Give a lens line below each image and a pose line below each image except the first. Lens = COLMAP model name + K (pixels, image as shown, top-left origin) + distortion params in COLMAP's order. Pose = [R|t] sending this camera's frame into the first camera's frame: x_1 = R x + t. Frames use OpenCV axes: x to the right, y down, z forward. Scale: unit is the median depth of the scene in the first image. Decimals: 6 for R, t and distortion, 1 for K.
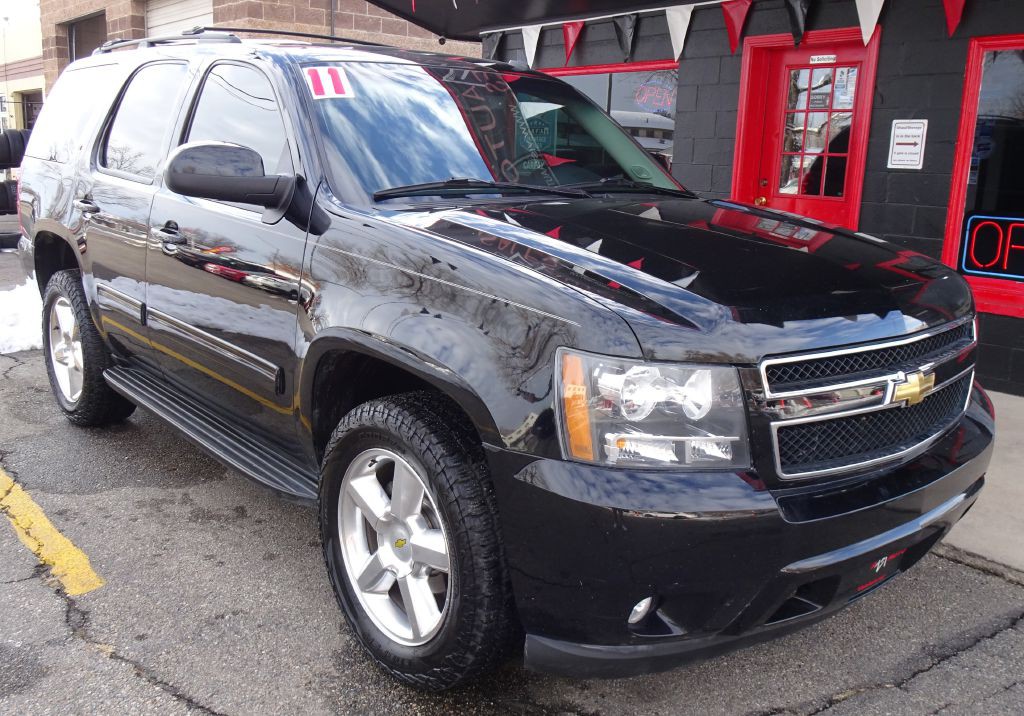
lens RADIAL K [[911.6, 0, 422.3], [0, 911.6, 310.1], [0, 0, 1]] dist [0.055625, 0.004049]
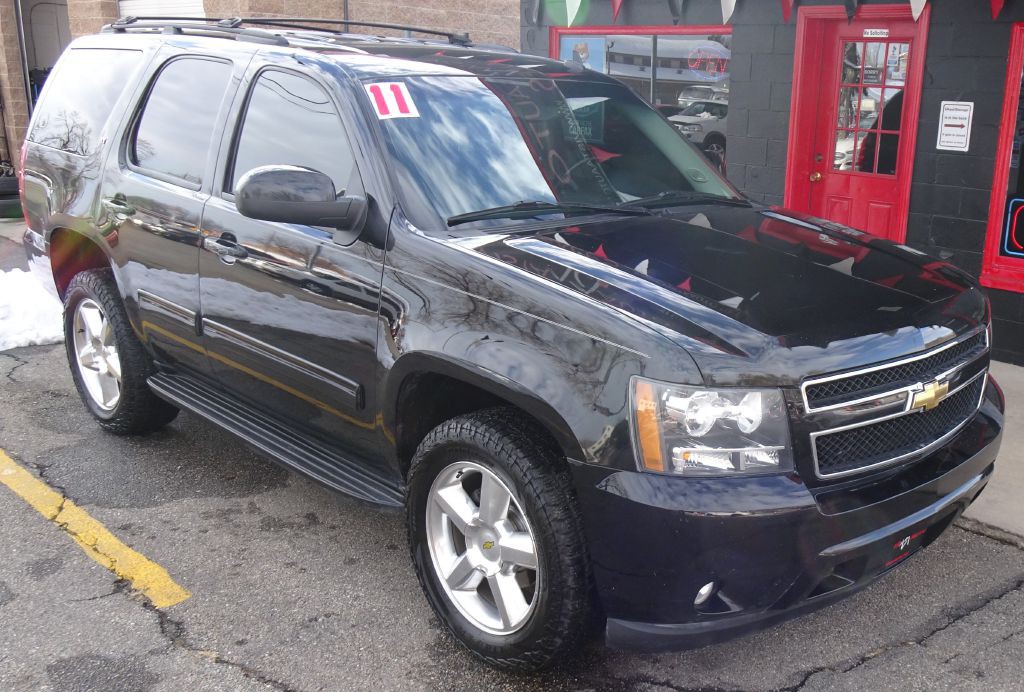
lens RADIAL K [[1076.9, 0, 521.8], [0, 1076.9, 346.9], [0, 0, 1]] dist [0.085716, 0.000000]
pose [[0.996524, -0.036250, 0.075011, -0.067605], [0.029713, 0.995809, 0.086494, -0.087602], [-0.077832, -0.083965, 0.993424, -0.255578]]
